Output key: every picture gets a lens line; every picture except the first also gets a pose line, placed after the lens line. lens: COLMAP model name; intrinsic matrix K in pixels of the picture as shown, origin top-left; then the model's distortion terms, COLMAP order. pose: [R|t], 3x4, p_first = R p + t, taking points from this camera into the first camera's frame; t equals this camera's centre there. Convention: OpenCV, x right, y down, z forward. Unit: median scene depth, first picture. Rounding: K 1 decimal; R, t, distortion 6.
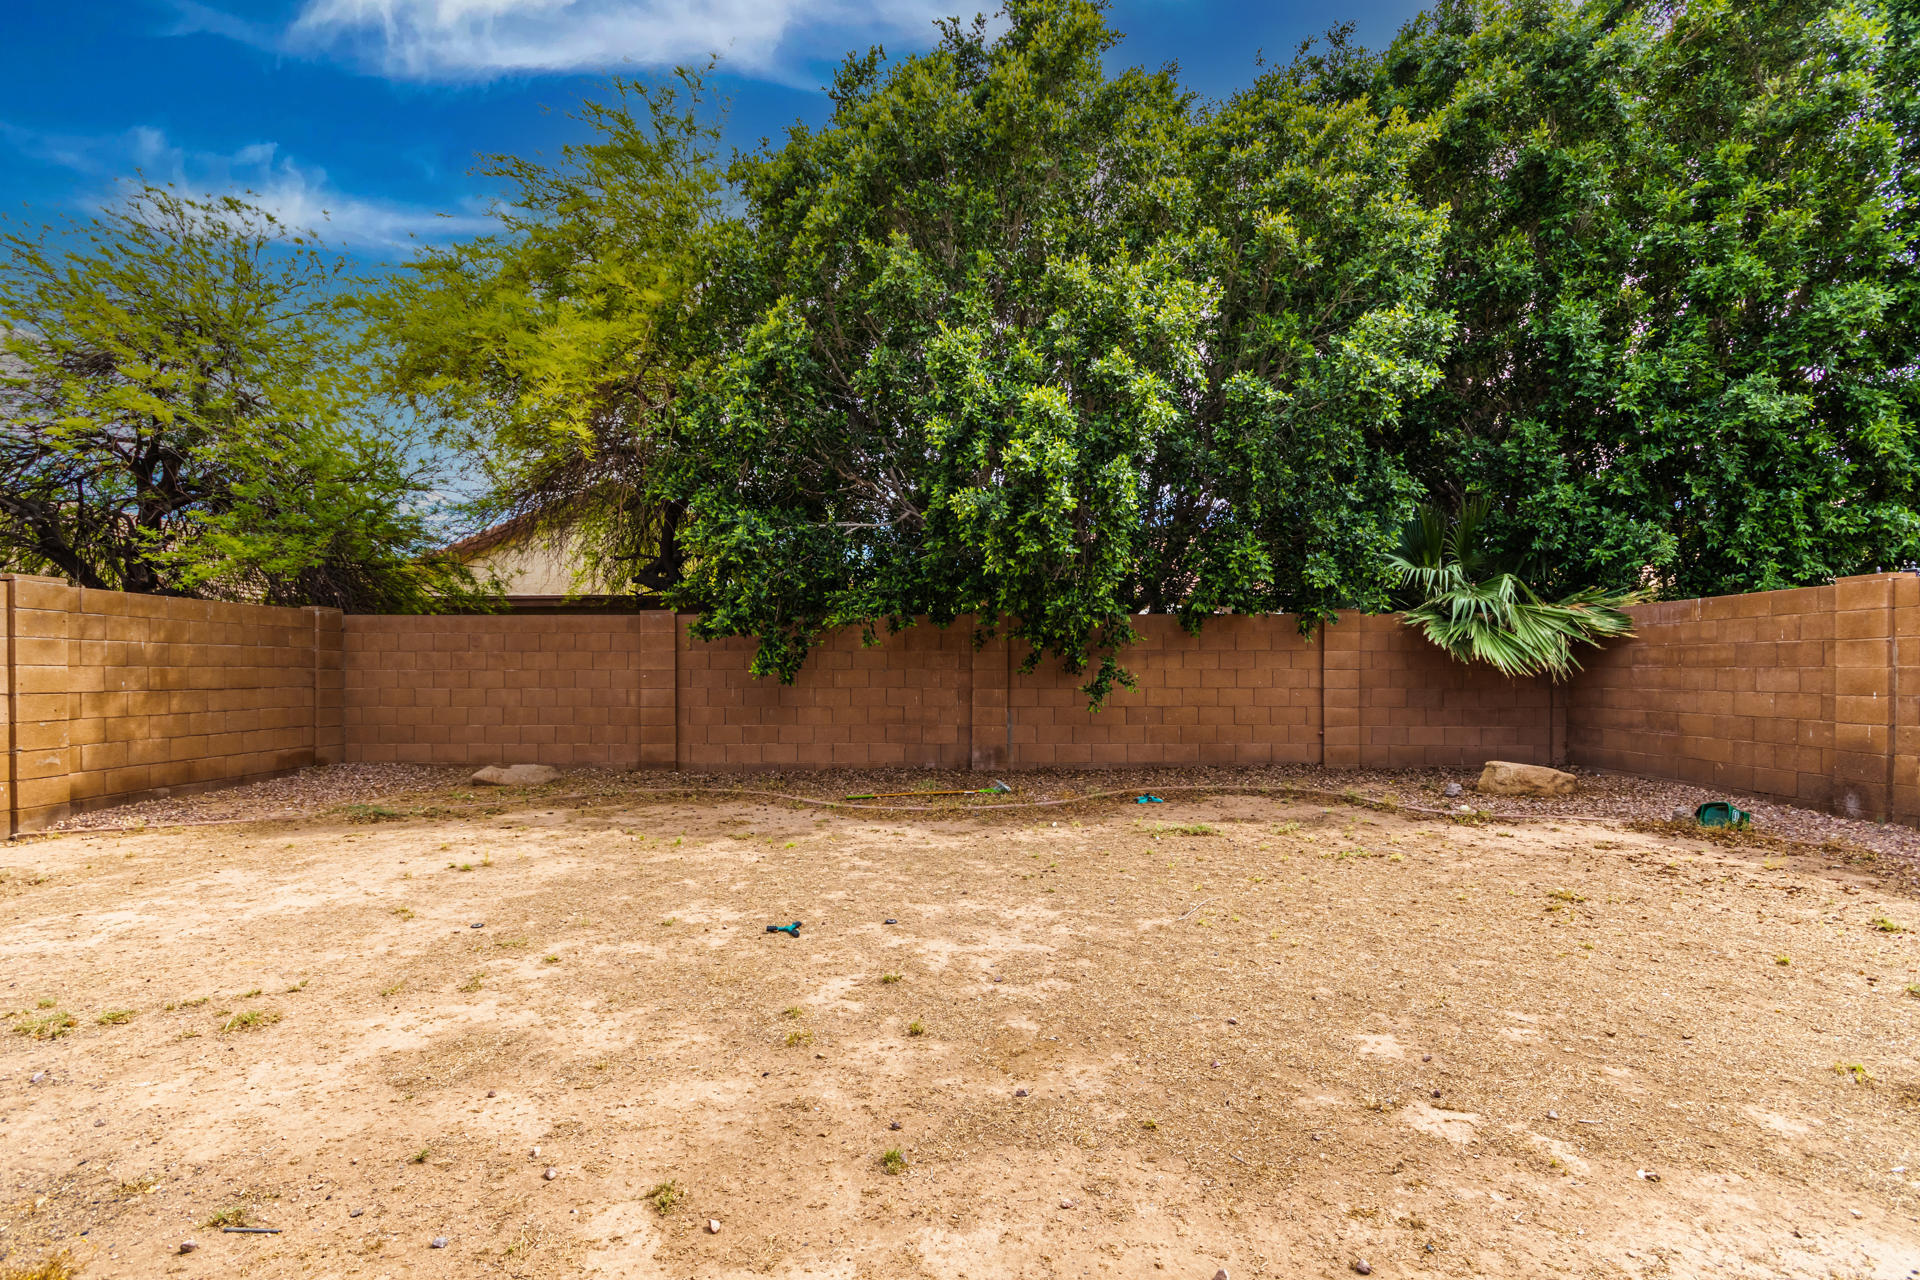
lens RADIAL K [[899.3, 0, 984.8], [0, 899.3, 676.1], [0, 0, 1]] dist [0.004017, 0.000467]
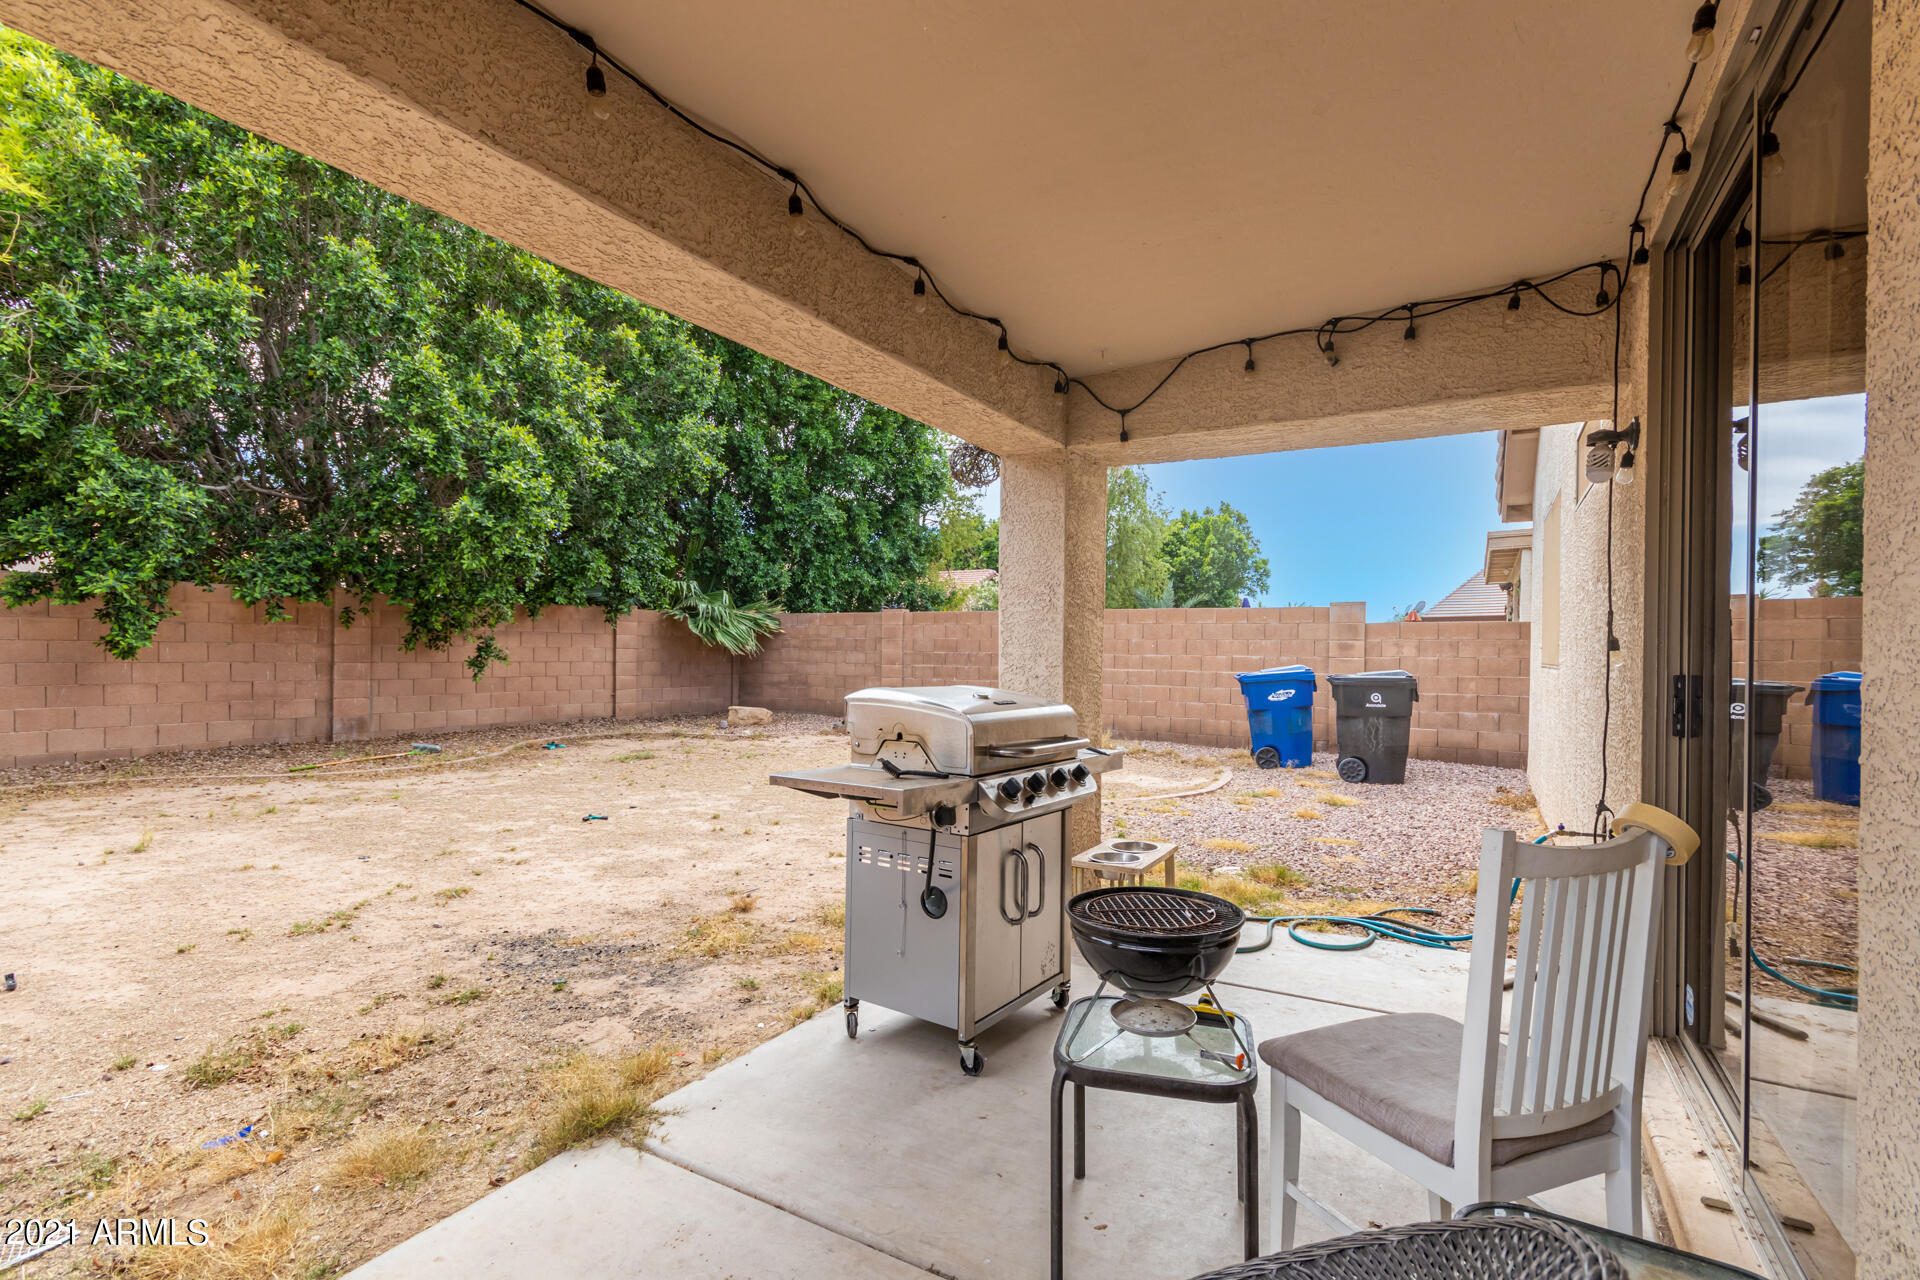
lens RADIAL K [[899.3, 0, 955.9], [0, 899.3, 648.5], [0, 0, 1]] dist [0.004017, 0.000467]
pose [[0.491806, 0.012409, 0.870617, -0.623966], [-0.008994, 0.999917, -0.009172, 0.000522], [-0.870659, -0.003319, 0.491877, -0.147315]]
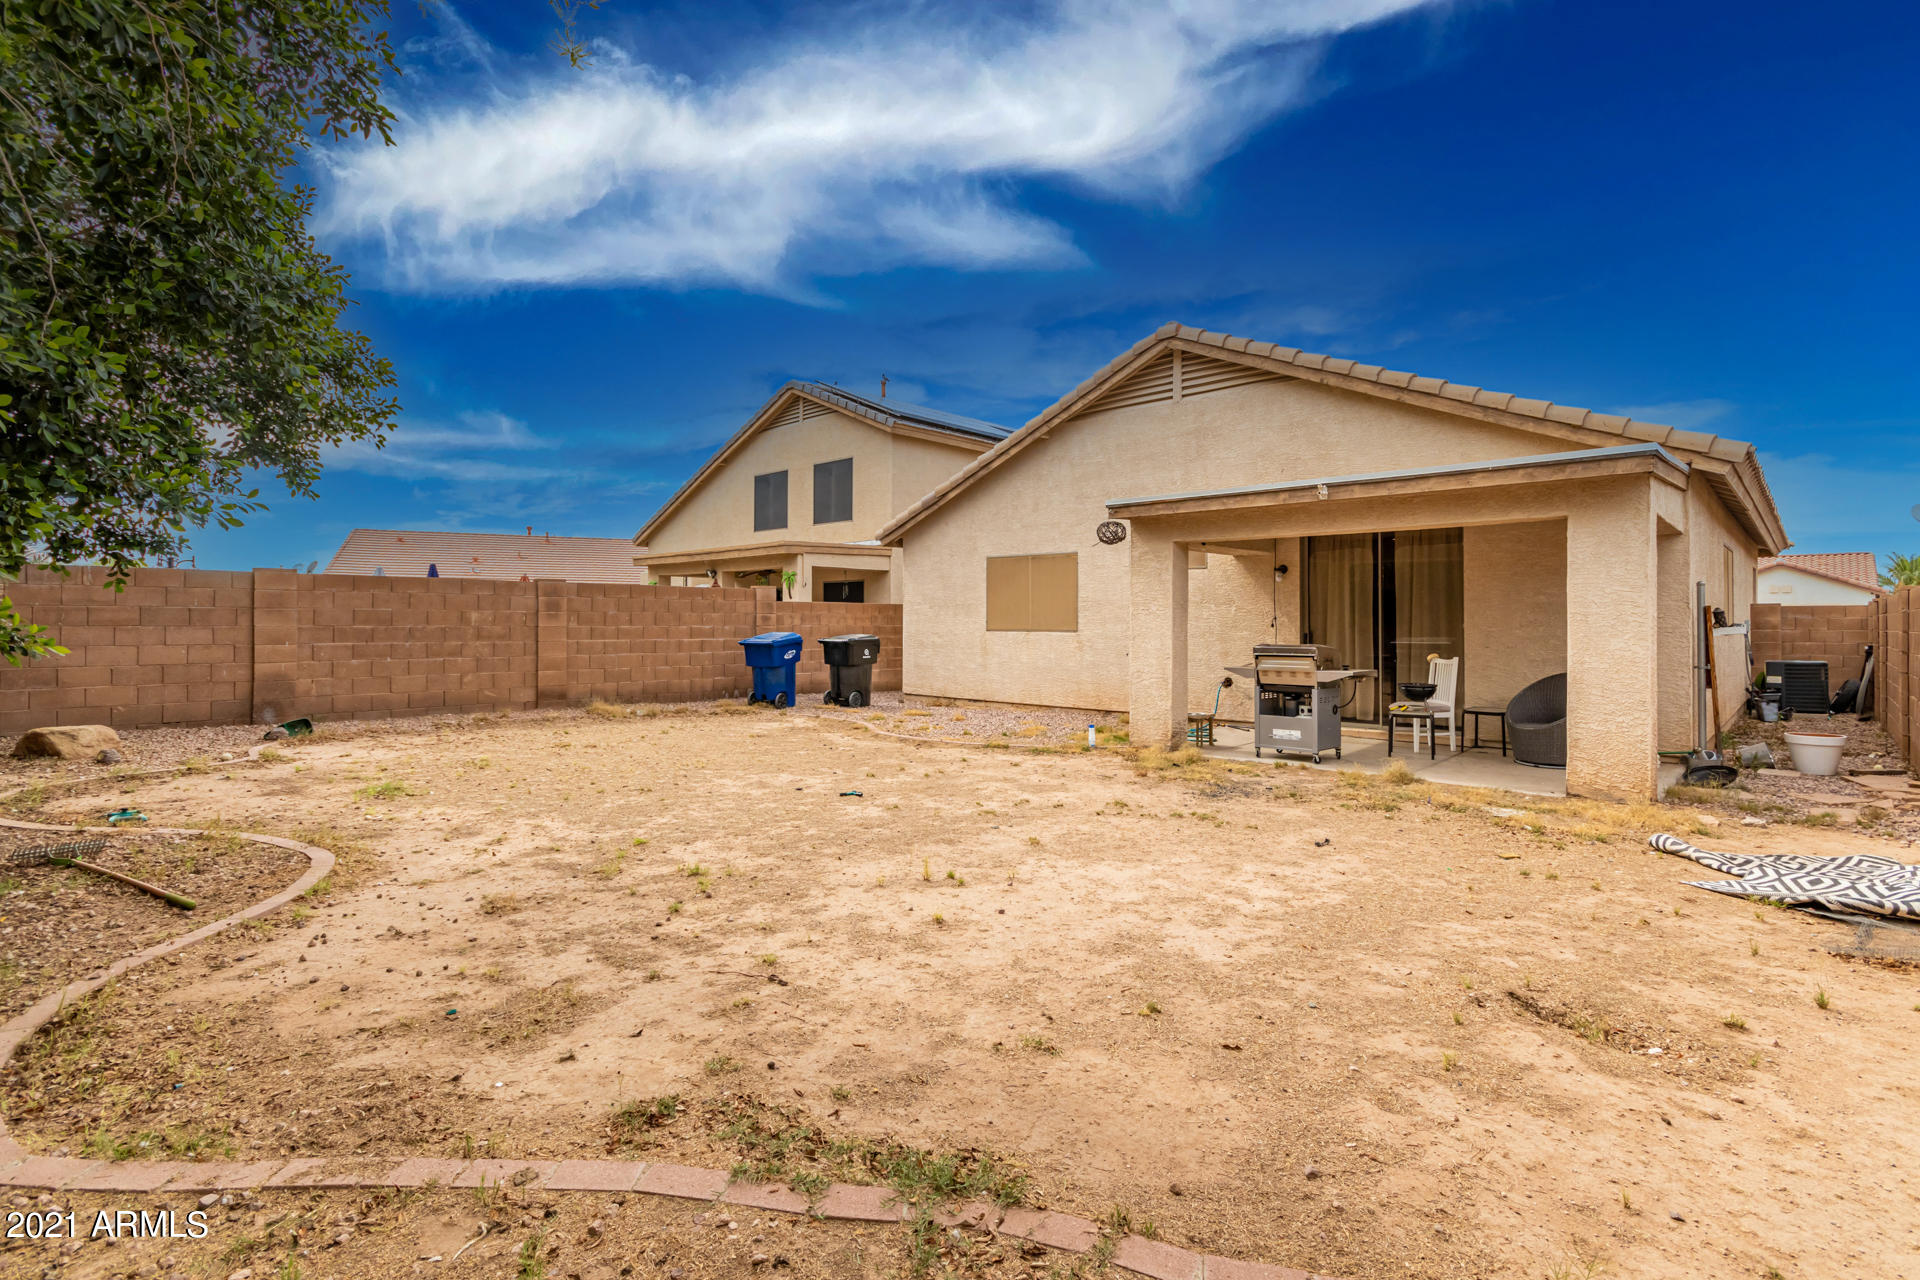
lens RADIAL K [[899.3, 0, 959.5], [0, 899.3, 627.5], [0, 0, 1]] dist [0.004017, 0.000467]
pose [[-0.730316, -0.005729, 0.683086, -0.724647], [0.001716, 0.999946, 0.010222, -0.017081], [-0.683108, 0.008638, -0.730266, 0.990491]]
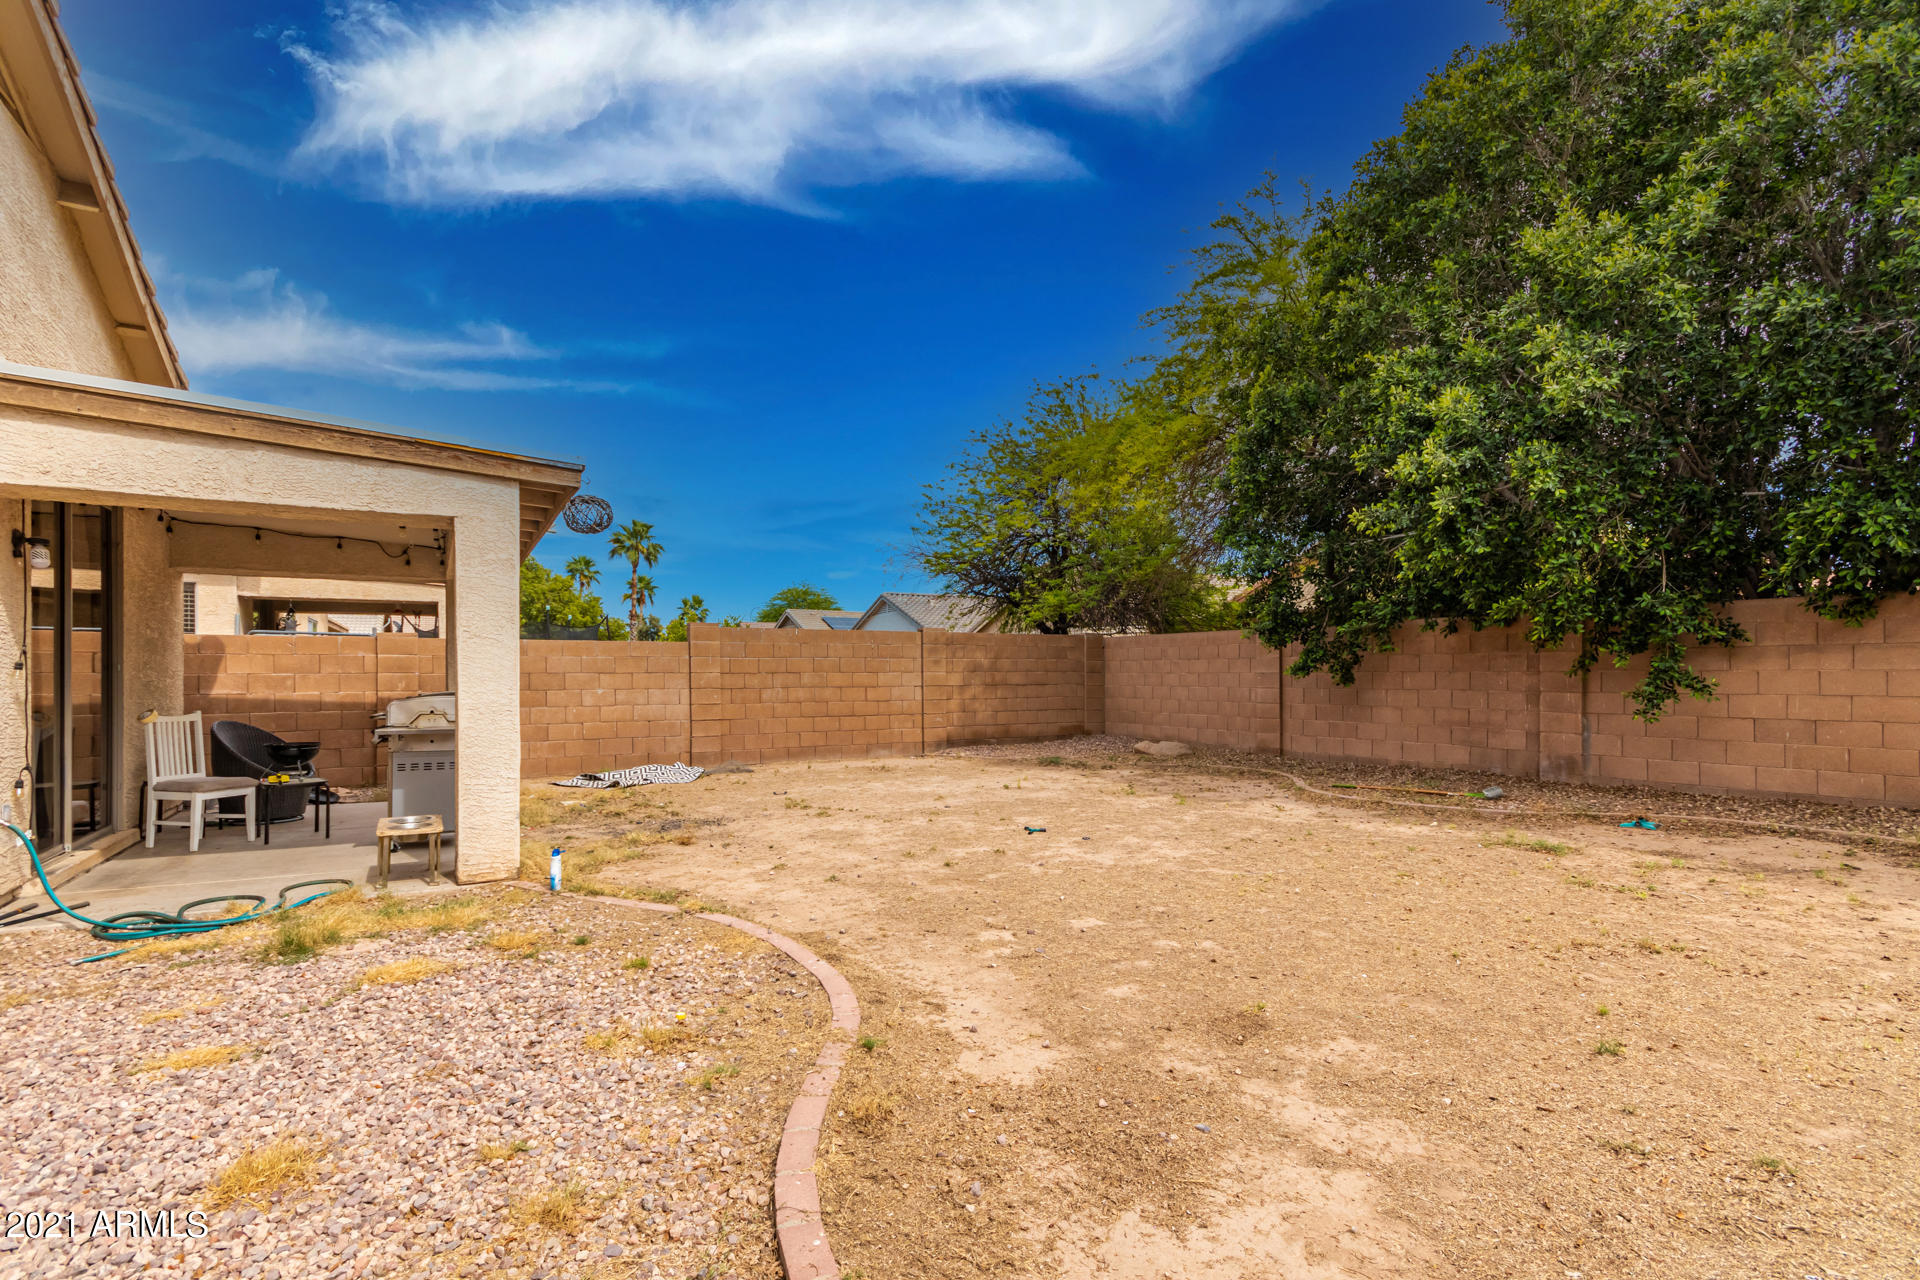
lens RADIAL K [[899.3, 0, 956.6], [0, 899.3, 660.1], [0, 0, 1]] dist [0.004017, 0.000467]
pose [[0.509123, -0.015429, -0.860555, 0.529273], [-0.000713, 0.999831, -0.018348, -0.001442], [0.860693, 0.009955, 0.509026, 0.011598]]
